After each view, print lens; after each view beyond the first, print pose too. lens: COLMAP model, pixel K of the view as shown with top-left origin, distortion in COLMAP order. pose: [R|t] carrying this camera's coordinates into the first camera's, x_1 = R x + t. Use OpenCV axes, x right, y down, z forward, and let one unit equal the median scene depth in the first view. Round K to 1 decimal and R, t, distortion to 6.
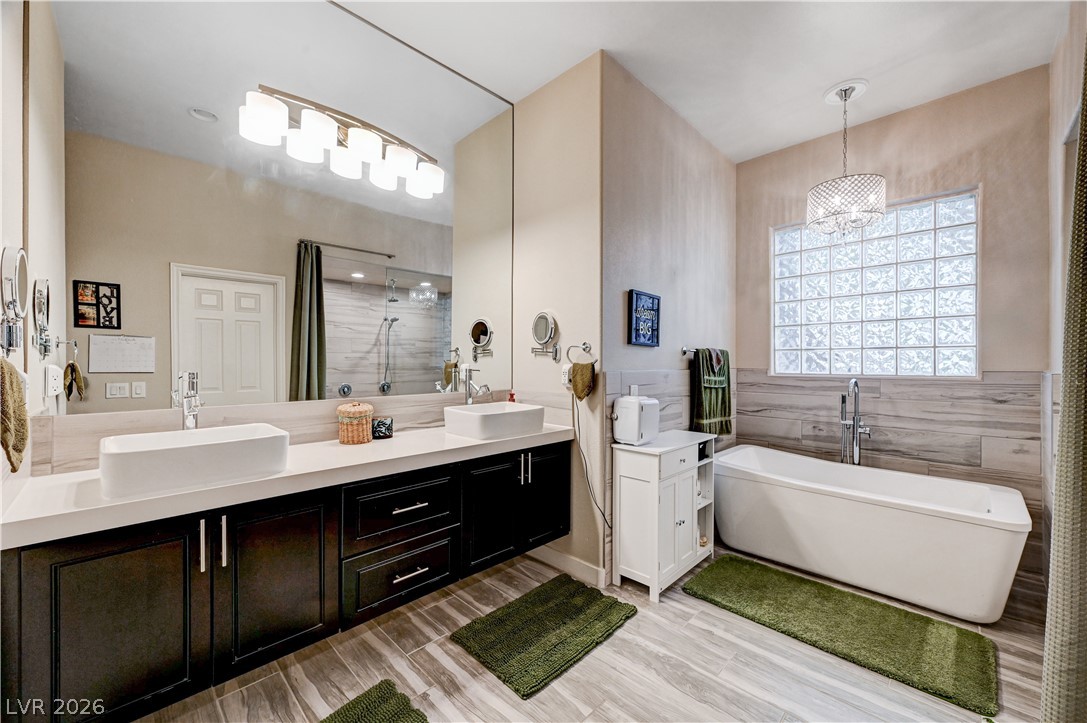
lens RADIAL K [[431.8, 0, 550.8], [0, 431.8, 363.9], [0, 0, 1]] dist [-0.002008, 0.000175]
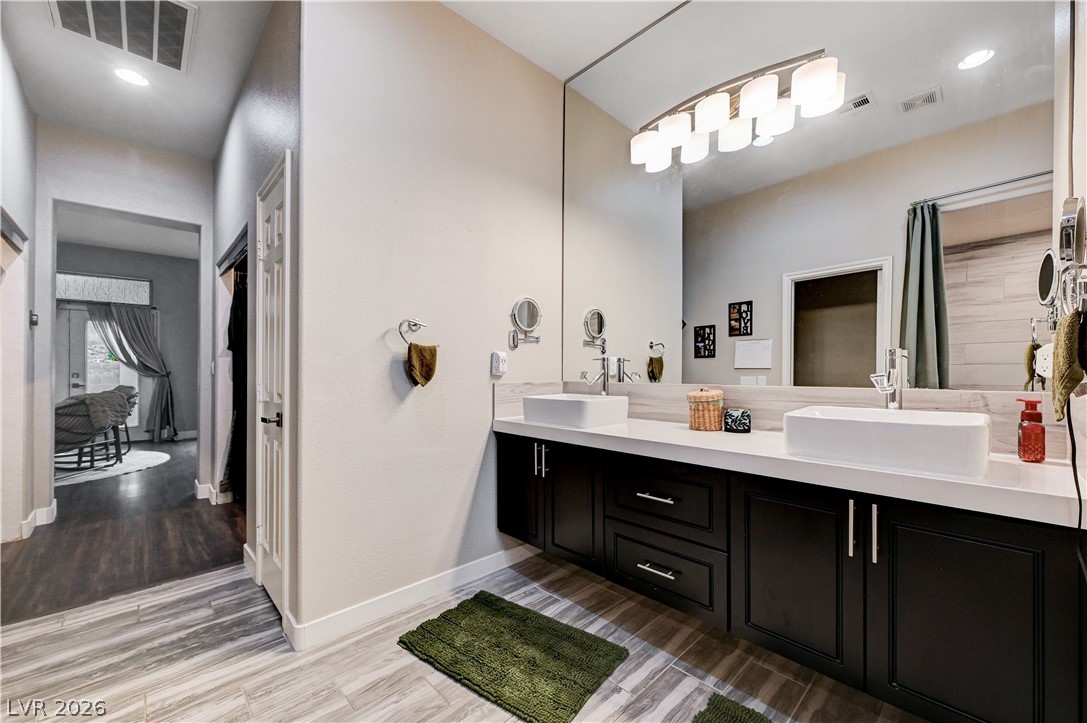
lens RADIAL K [[431.8, 0, 548.2], [0, 431.8, 366.9], [0, 0, 1]] dist [-0.002008, 0.000175]
pose [[-0.048015, -0.007562, -0.998818, 0.488410], [0.001803, 0.999969, -0.007657, 0.035807], [0.998845, -0.002168, -0.048000, 0.631699]]
